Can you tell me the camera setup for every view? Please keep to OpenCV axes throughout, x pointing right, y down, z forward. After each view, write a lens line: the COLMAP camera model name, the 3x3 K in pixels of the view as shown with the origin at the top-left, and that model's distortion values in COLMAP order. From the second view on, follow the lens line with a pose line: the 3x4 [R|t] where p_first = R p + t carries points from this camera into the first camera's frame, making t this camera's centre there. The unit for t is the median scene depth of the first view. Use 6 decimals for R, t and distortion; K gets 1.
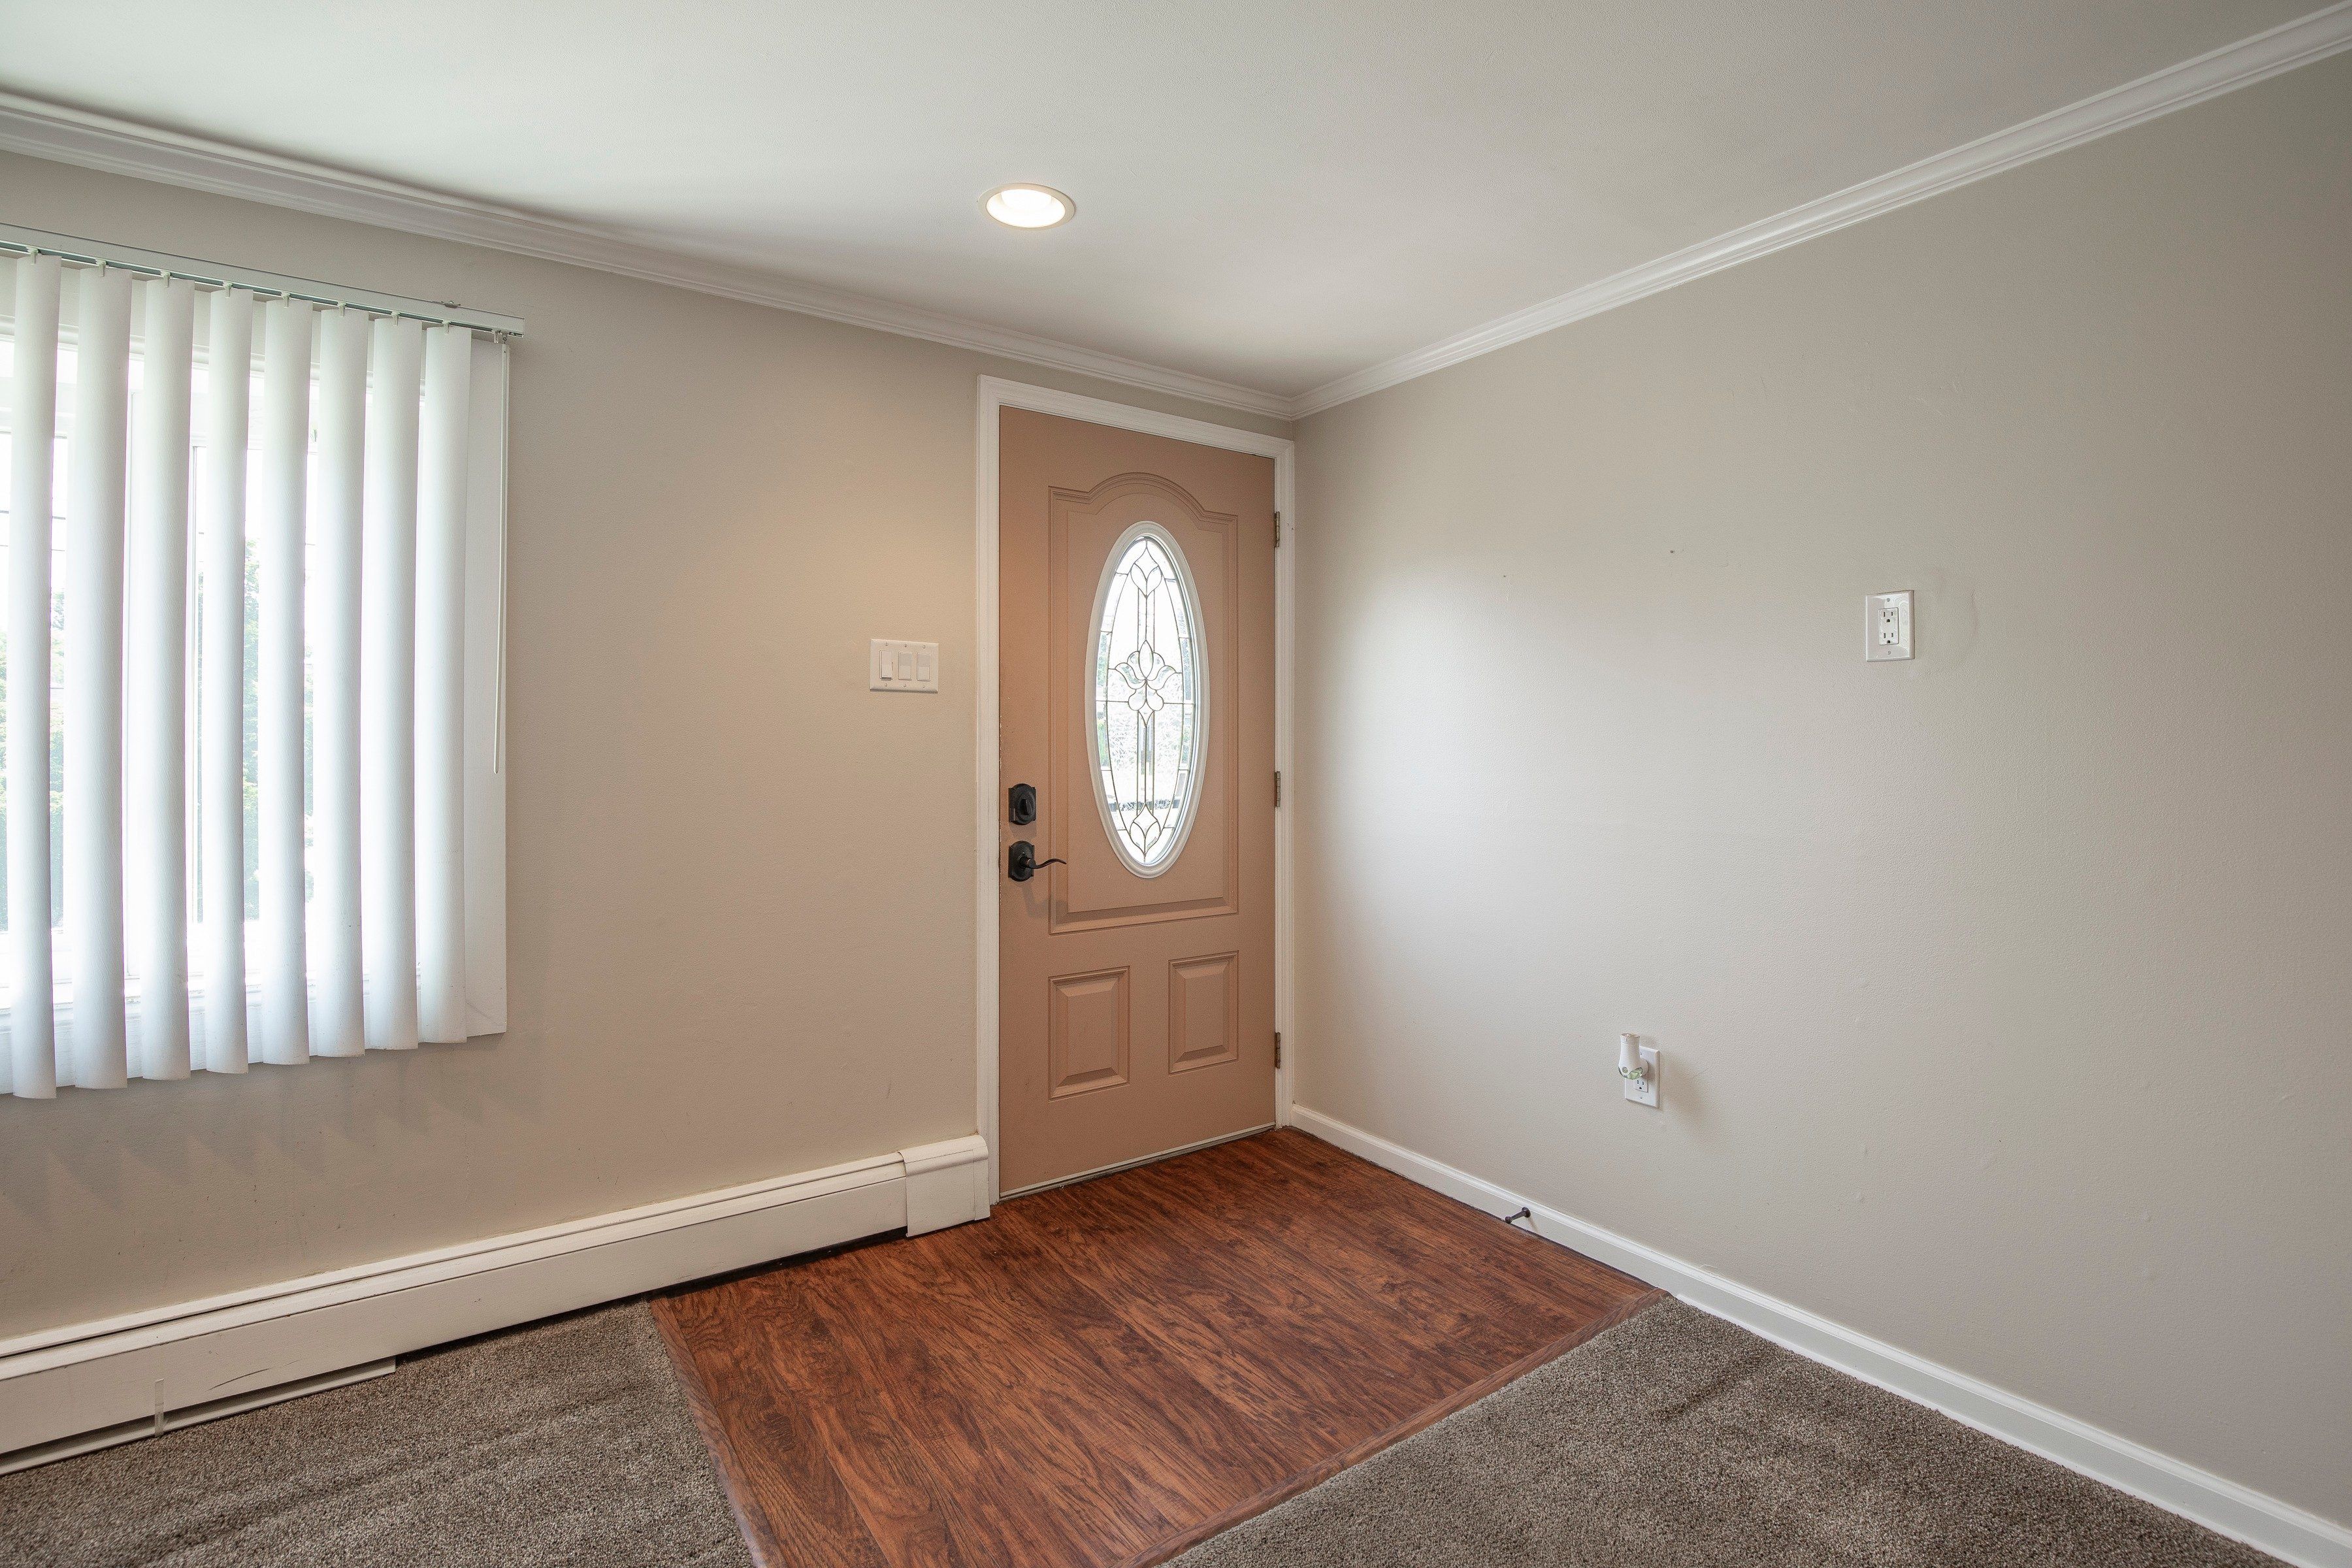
lens RADIAL K [[1081.9, 0, 1186.4], [0, 1081.9, 744.6], [0, 0, 1]] dist [-0.032740, 0.007140]
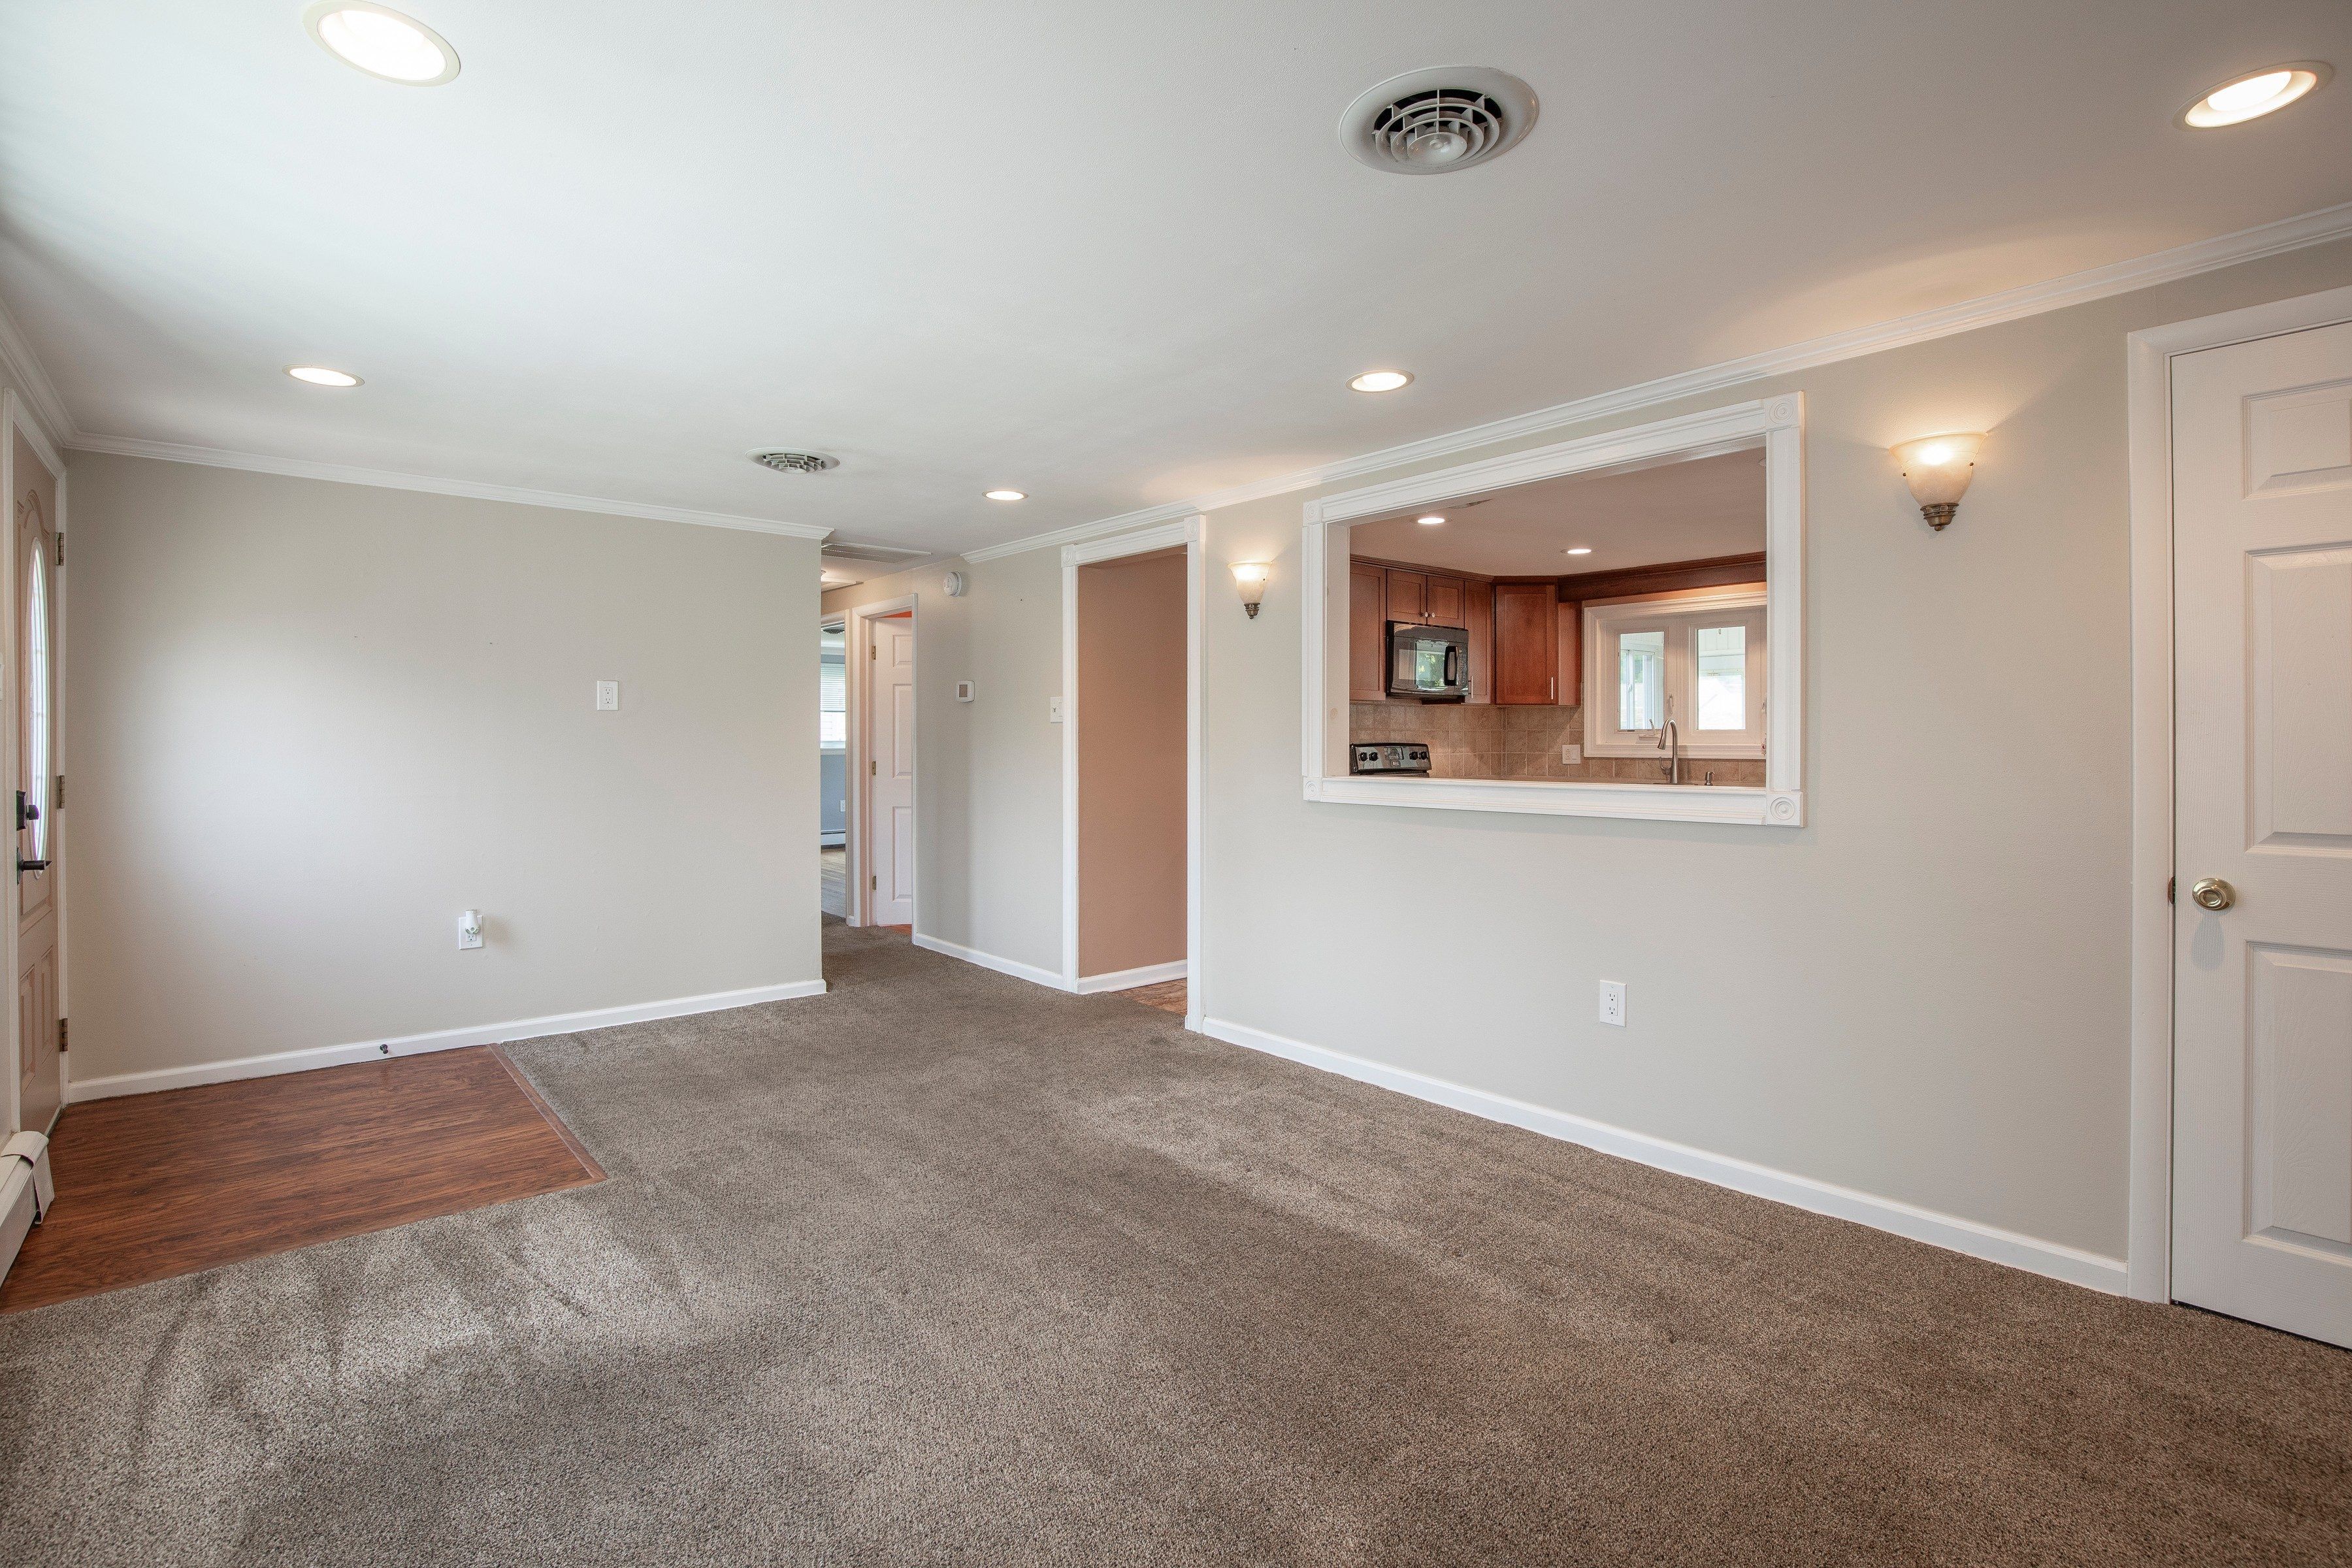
lens RADIAL K [[1100.4, 0, 1211.9], [0, 1100.4, 774.6], [0, 0, 1]] dist [-0.030775, 0.000418]
pose [[-0.123004, -0.029852, 0.991957, -1.689185], [0.001767, 0.999539, 0.030300, -0.008355], [-0.992405, 0.005480, -0.122895, -0.009065]]
